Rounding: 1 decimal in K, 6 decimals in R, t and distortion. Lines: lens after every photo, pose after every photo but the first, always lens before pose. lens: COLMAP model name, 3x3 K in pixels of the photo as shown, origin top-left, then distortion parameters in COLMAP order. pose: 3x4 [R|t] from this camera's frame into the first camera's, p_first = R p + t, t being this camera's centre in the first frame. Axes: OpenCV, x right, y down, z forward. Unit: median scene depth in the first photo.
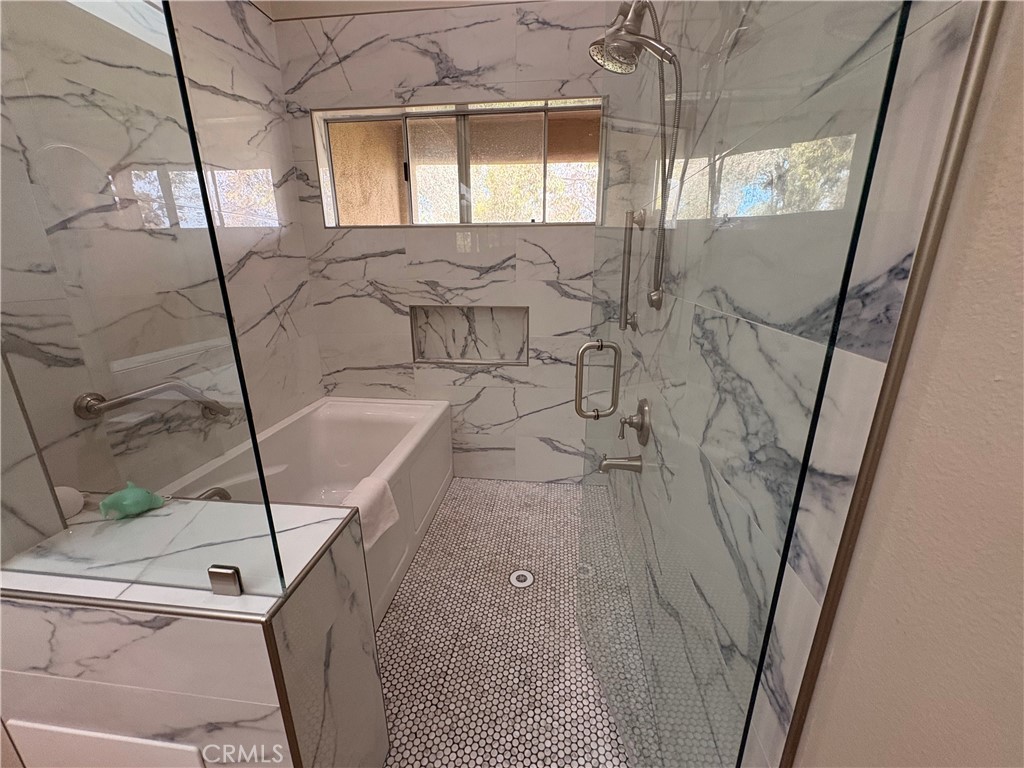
lens RADIAL K [[408.4, 0, 513.8], [0, 408.4, 381.9], [0, 0, 1]] dist [-0.003994, 0.000406]
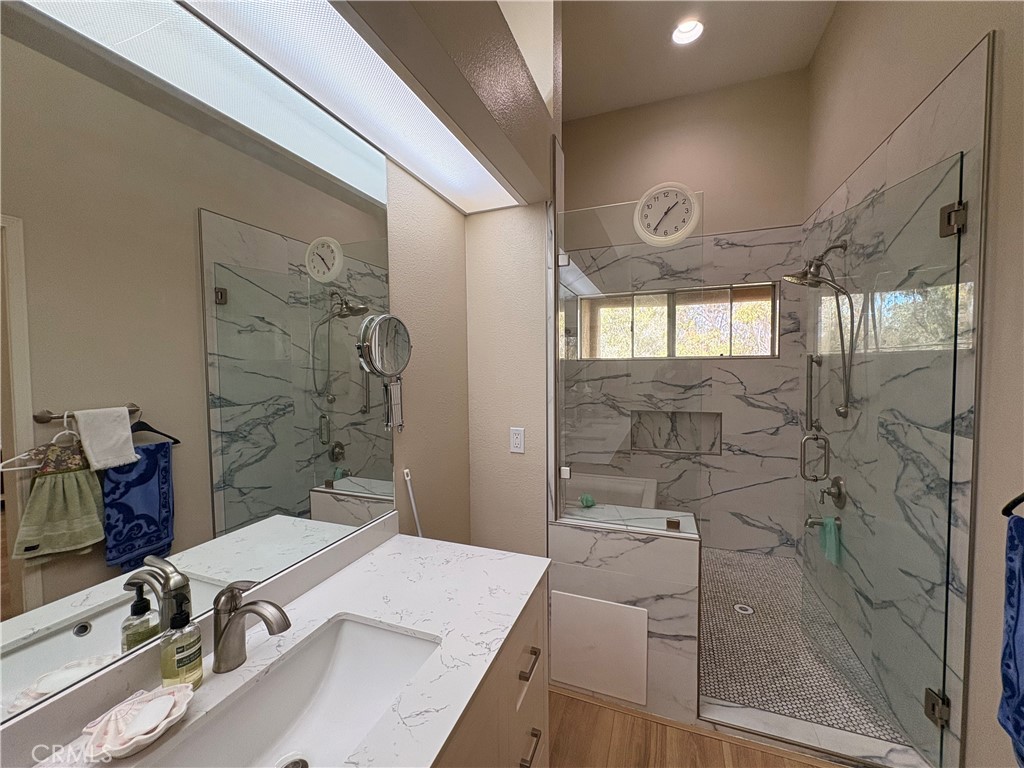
lens RADIAL K [[408.4, 0, 508.5], [0, 408.4, 382.2], [0, 0, 1]] dist [-0.003994, 0.000406]
pose [[0.967028, -0.000163, -0.254671, -0.381574], [-0.060766, 0.970969, -0.231359, 0.101542], [0.247315, 0.239206, 0.938944, -0.641178]]
